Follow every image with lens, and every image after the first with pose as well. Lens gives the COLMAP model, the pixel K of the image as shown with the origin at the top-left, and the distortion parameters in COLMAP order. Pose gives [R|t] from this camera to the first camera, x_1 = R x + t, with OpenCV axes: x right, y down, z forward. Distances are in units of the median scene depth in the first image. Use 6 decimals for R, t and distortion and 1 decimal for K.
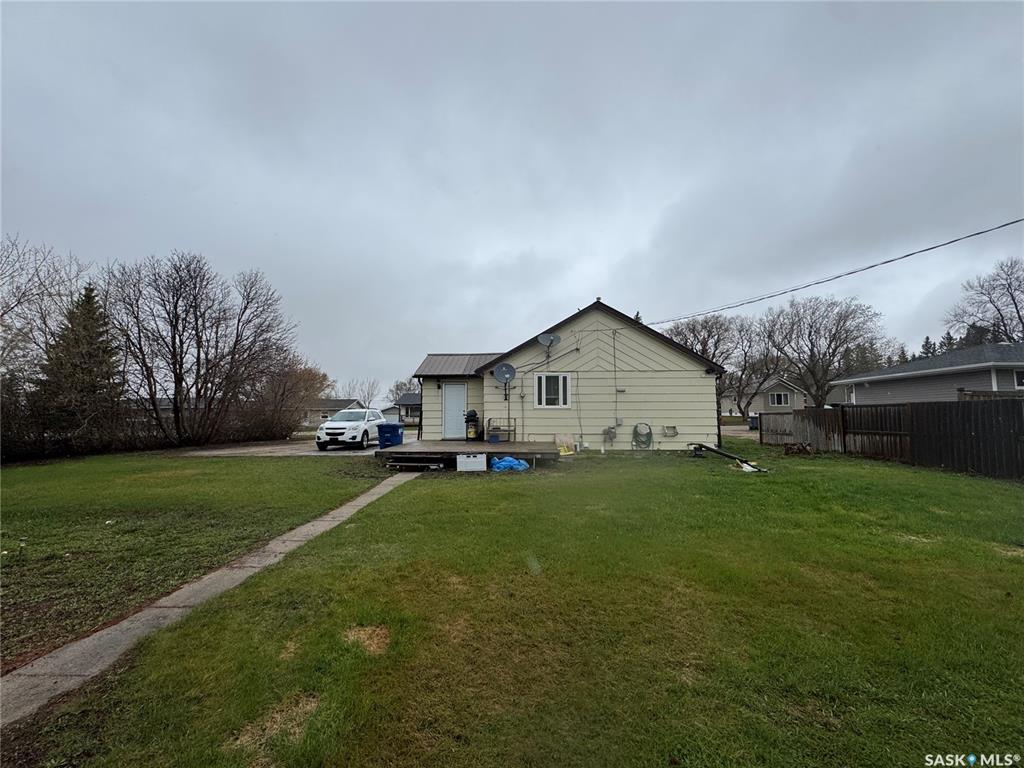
lens RADIAL K [[411.3, 0, 512.0], [0, 411.3, 384.0], [0, 0, 1]] dist [0.002162, 0.000106]
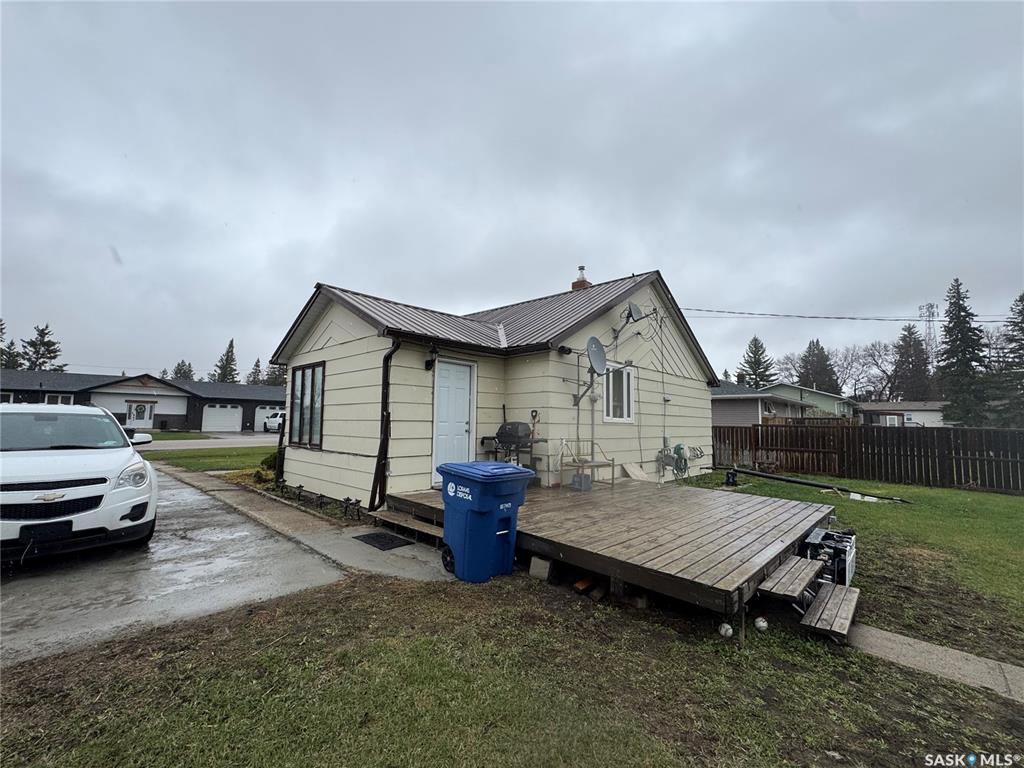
lens RADIAL K [[411.3, 0, 512.0], [0, 411.3, 384.0], [0, 0, 1]] dist [0.002162, 0.000106]
pose [[0.716580, 0.082830, 0.692569, -0.438431], [-0.069105, 0.996470, -0.047676, 0.042029], [-0.694073, -0.013697, 0.719774, 0.668972]]
